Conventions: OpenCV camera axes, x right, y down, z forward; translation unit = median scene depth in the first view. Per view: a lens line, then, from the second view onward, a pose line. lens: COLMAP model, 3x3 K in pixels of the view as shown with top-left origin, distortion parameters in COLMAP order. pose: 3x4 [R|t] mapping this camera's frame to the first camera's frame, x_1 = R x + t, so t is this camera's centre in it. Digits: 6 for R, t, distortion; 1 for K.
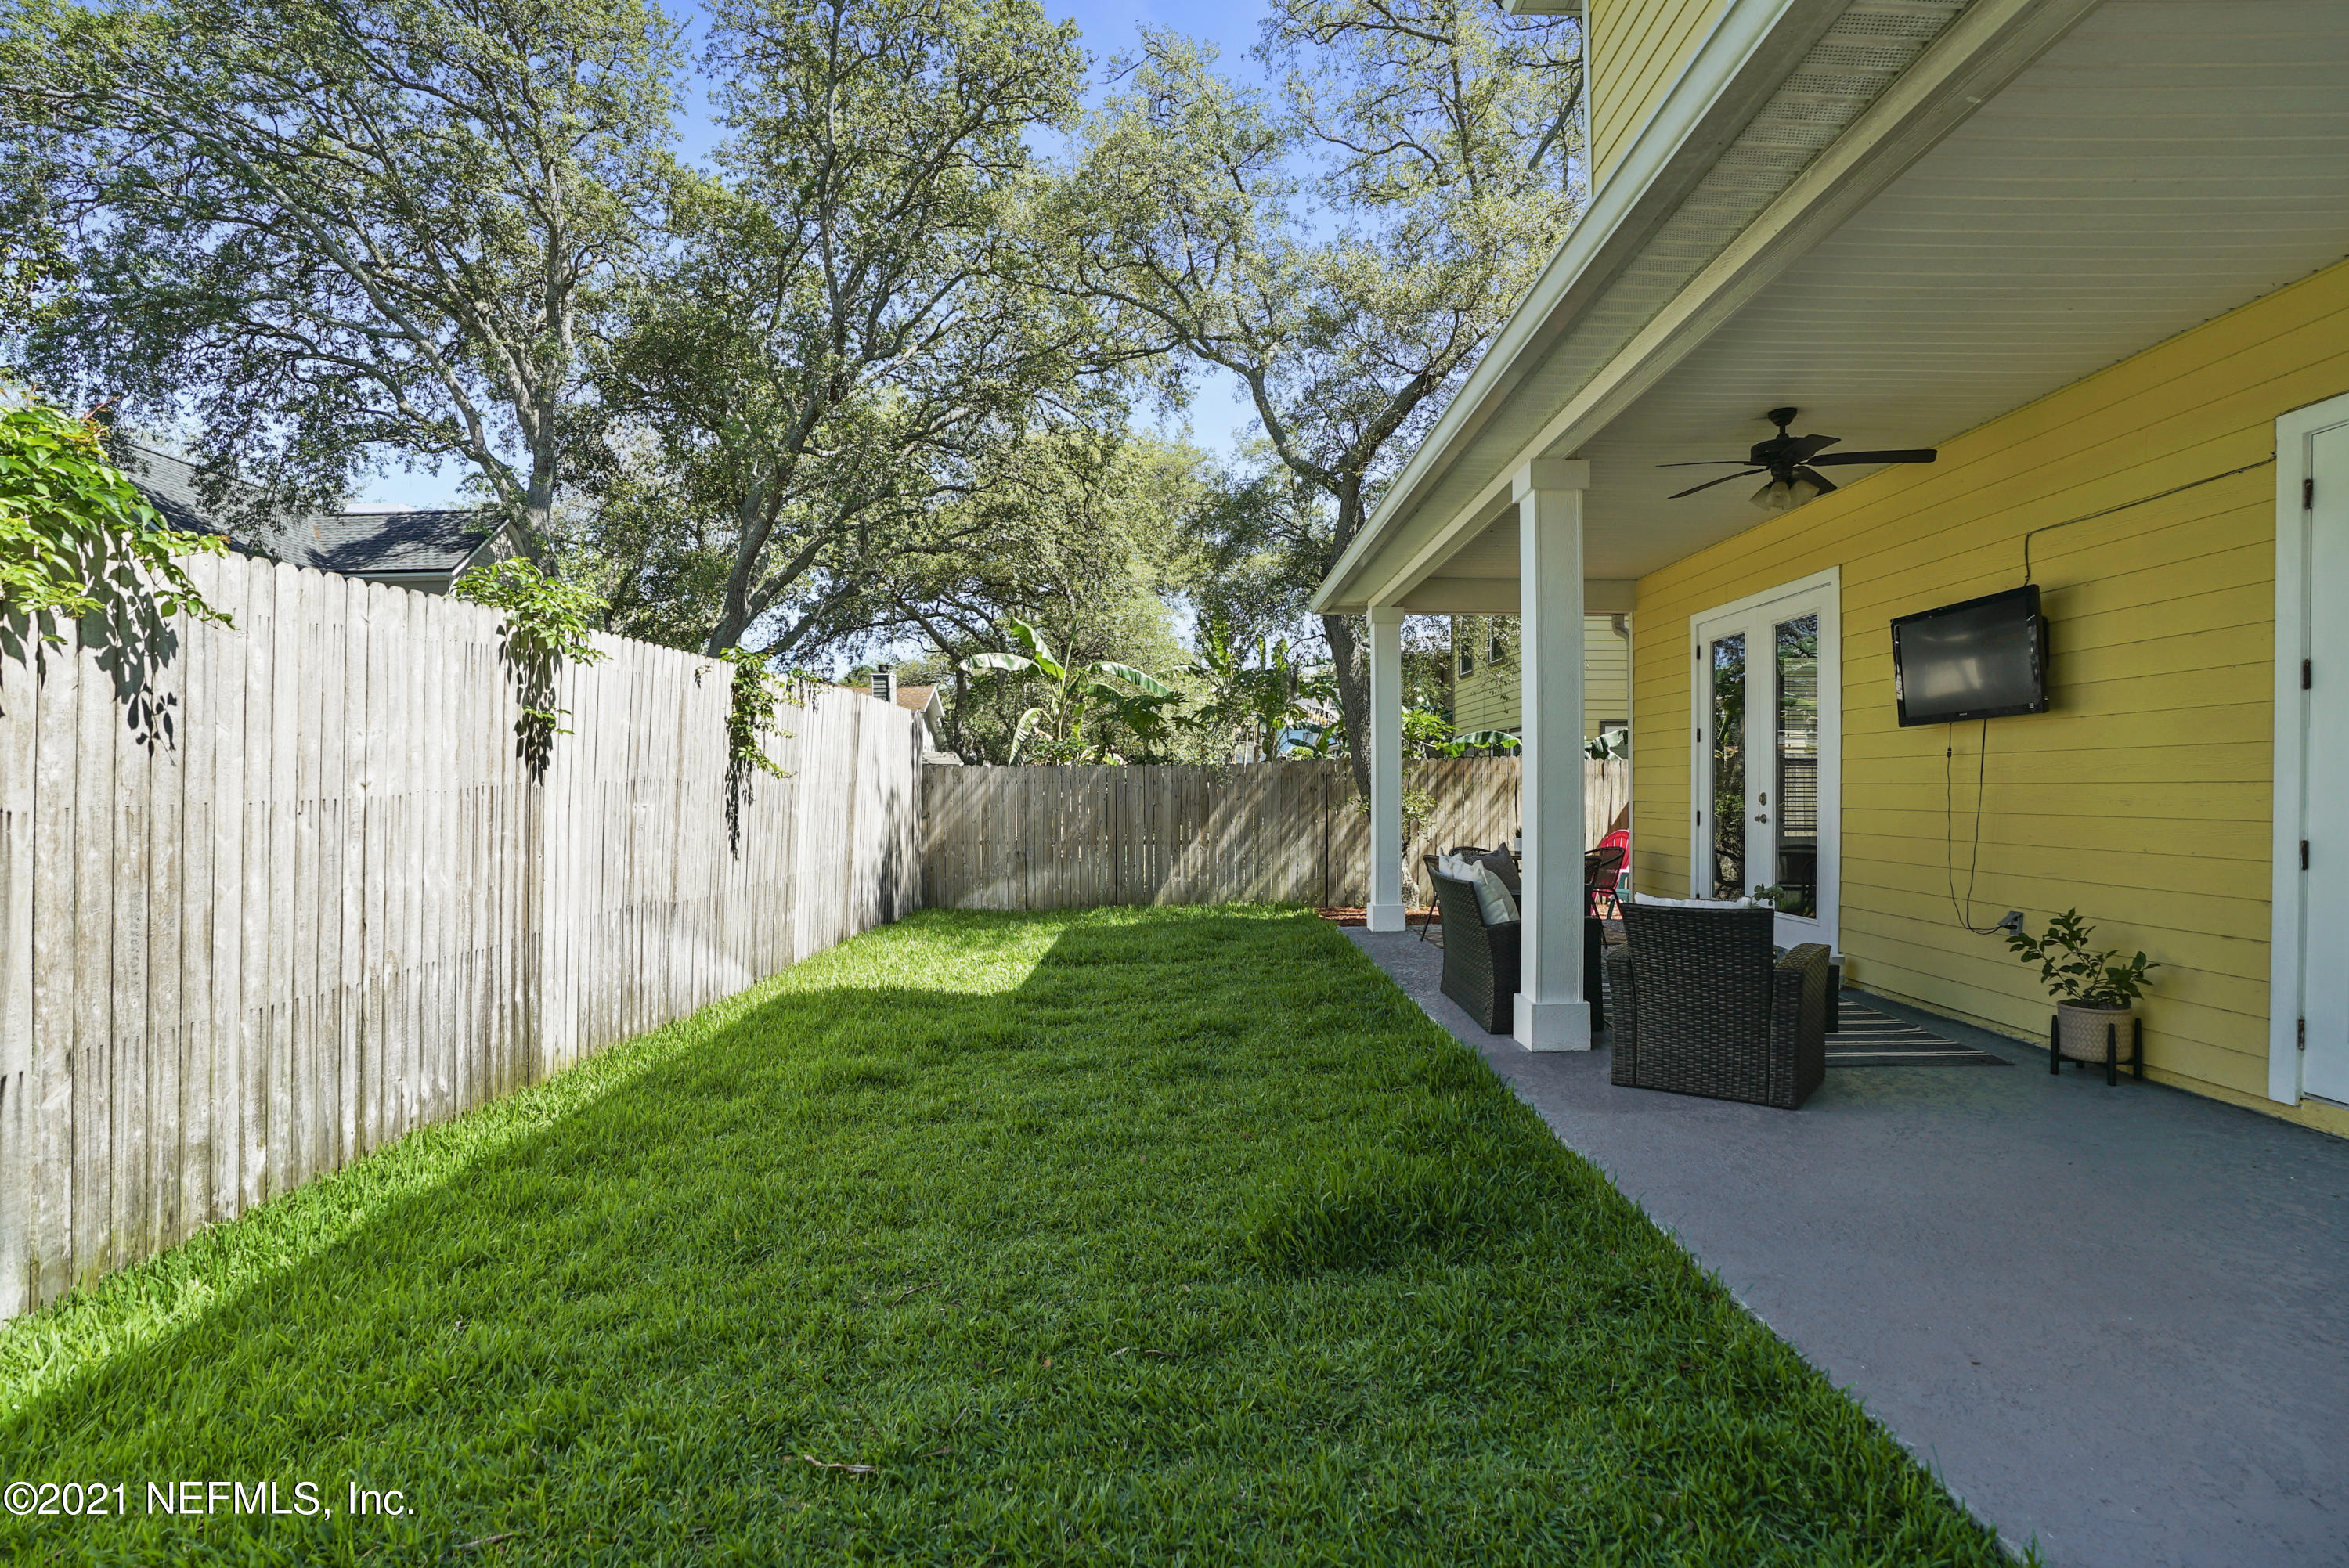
lens RADIAL K [[1101.1, 0, 1174.5], [0, 1101.1, 784.0], [0, 0, 1]] dist [-0.076217, 0.031919]
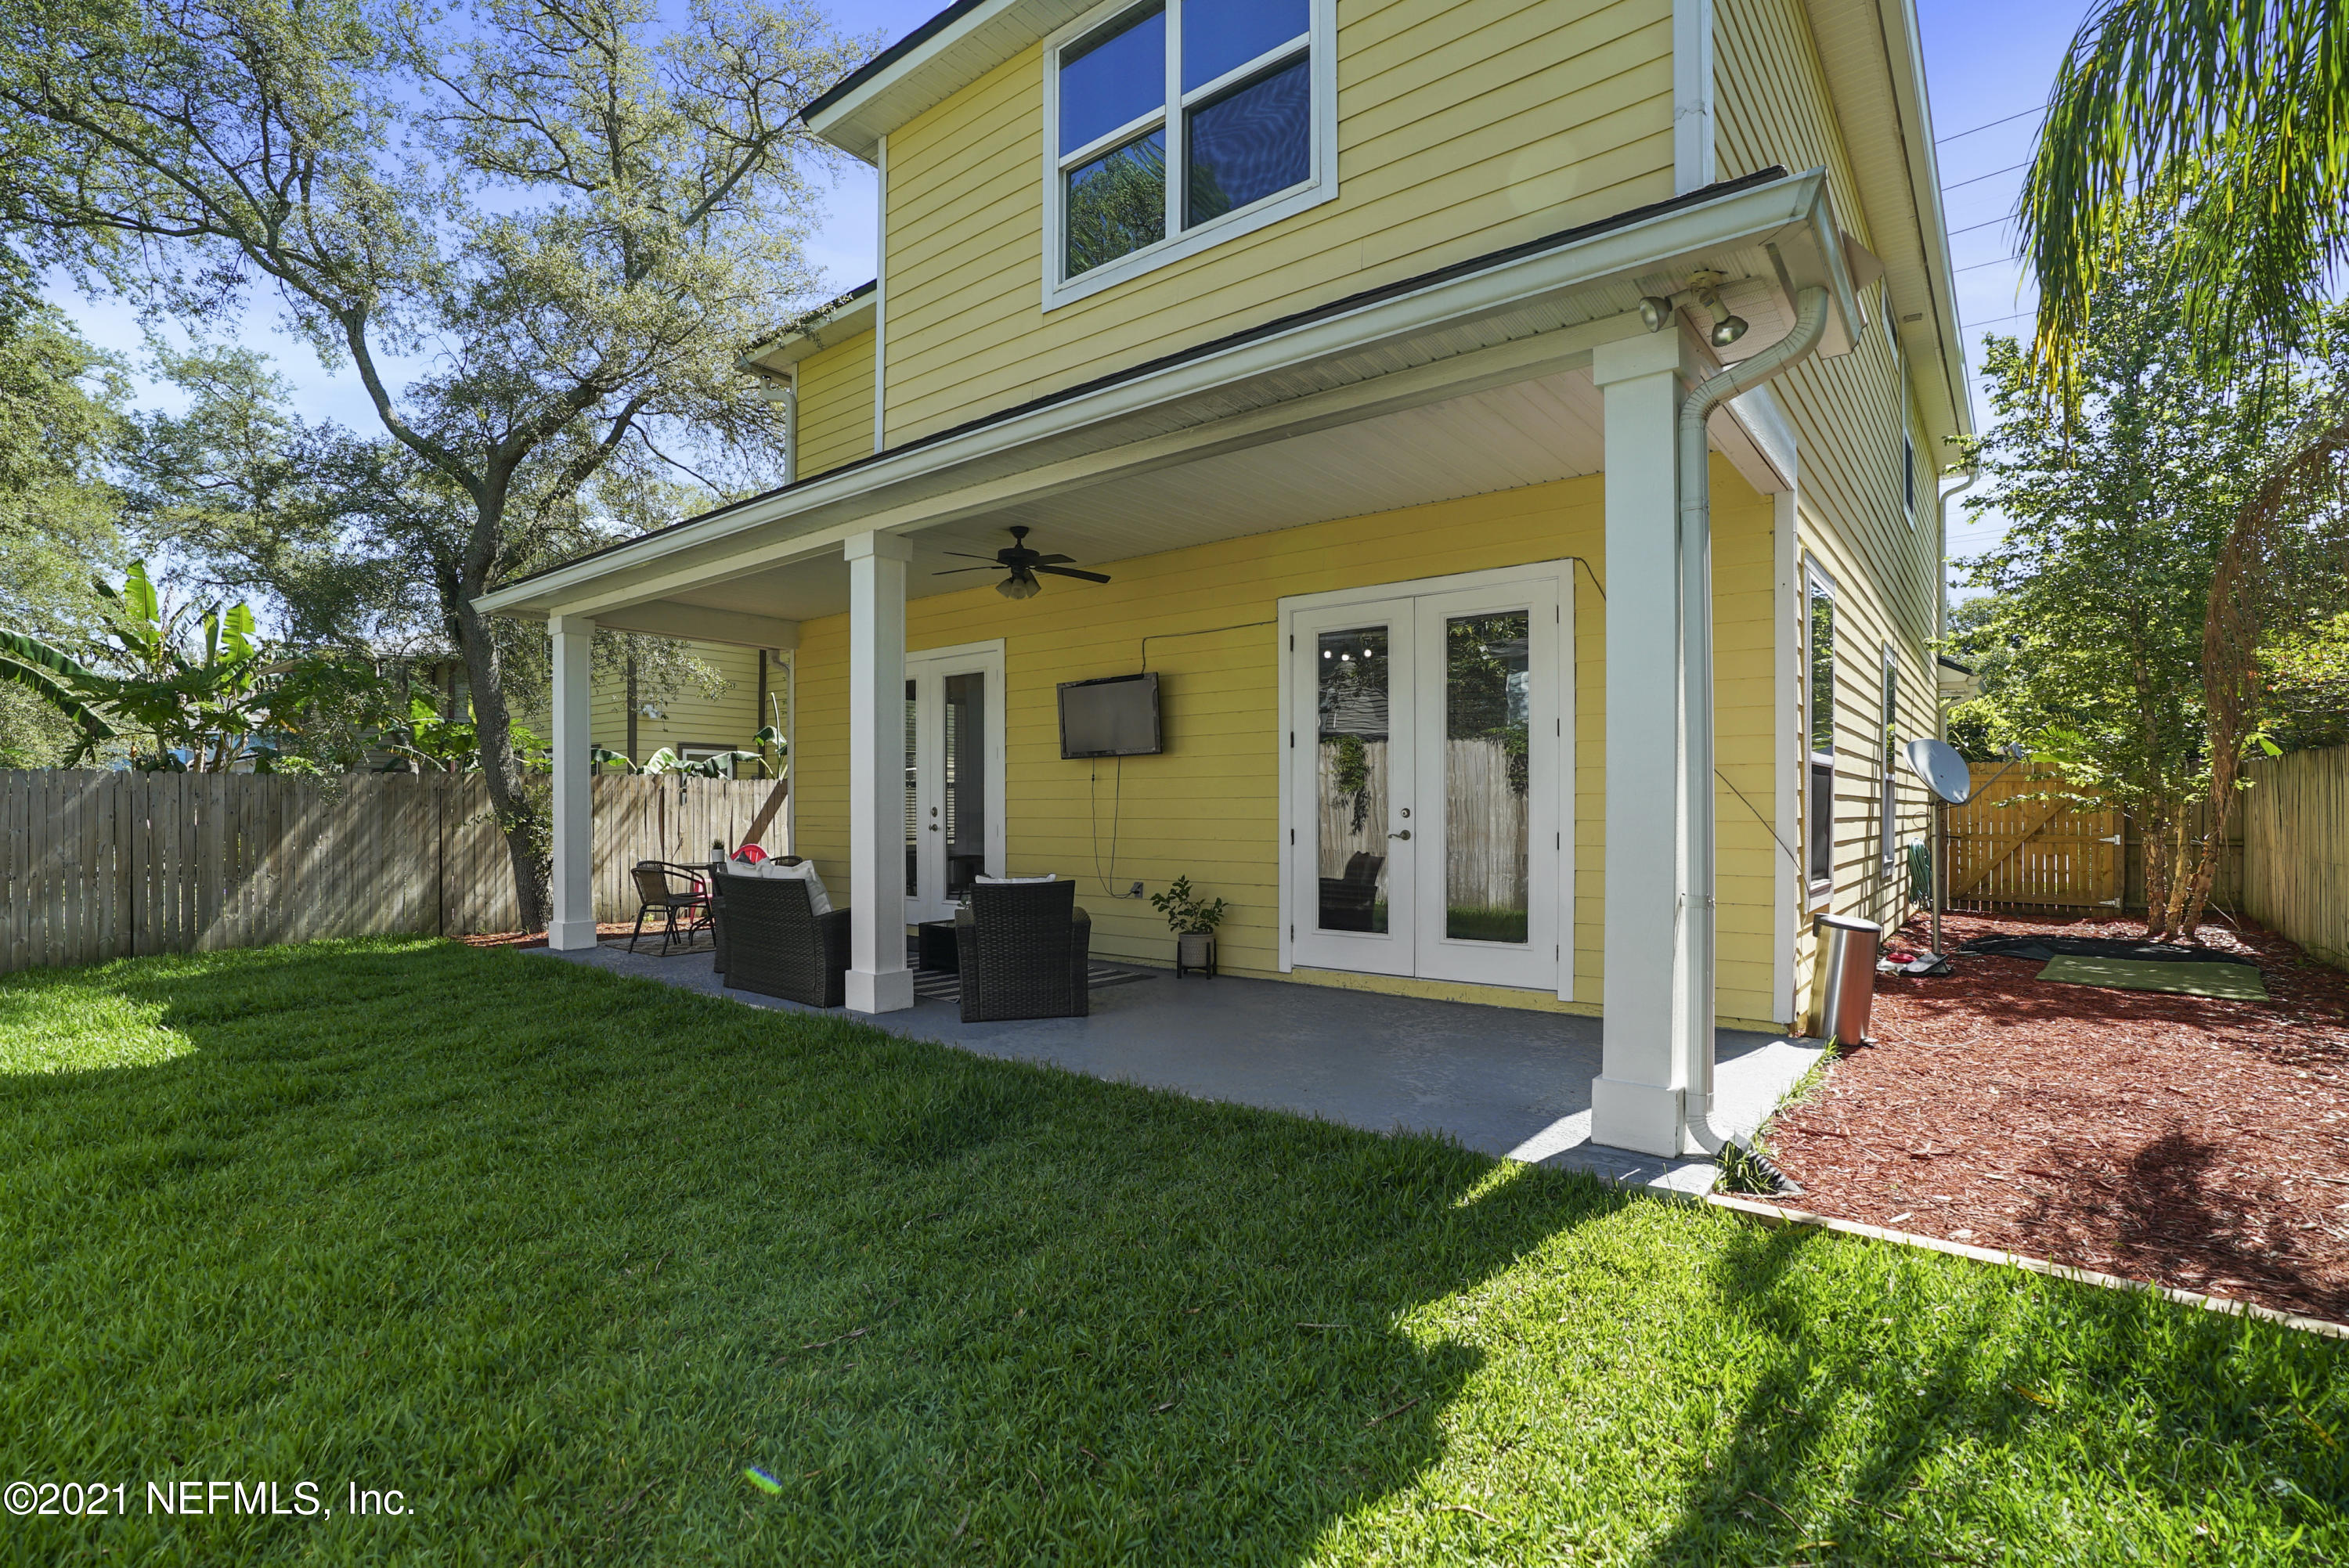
lens RADIAL K [[1101.1, 0, 1174.5], [0, 1101.1, 784.0], [0, 0, 1]] dist [-0.076217, 0.031919]
pose [[0.612525, 0.022366, 0.790135, -0.439005], [-0.003360, 0.999664, -0.025693, 0.018486], [-0.790444, 0.013083, 0.612395, -0.020063]]
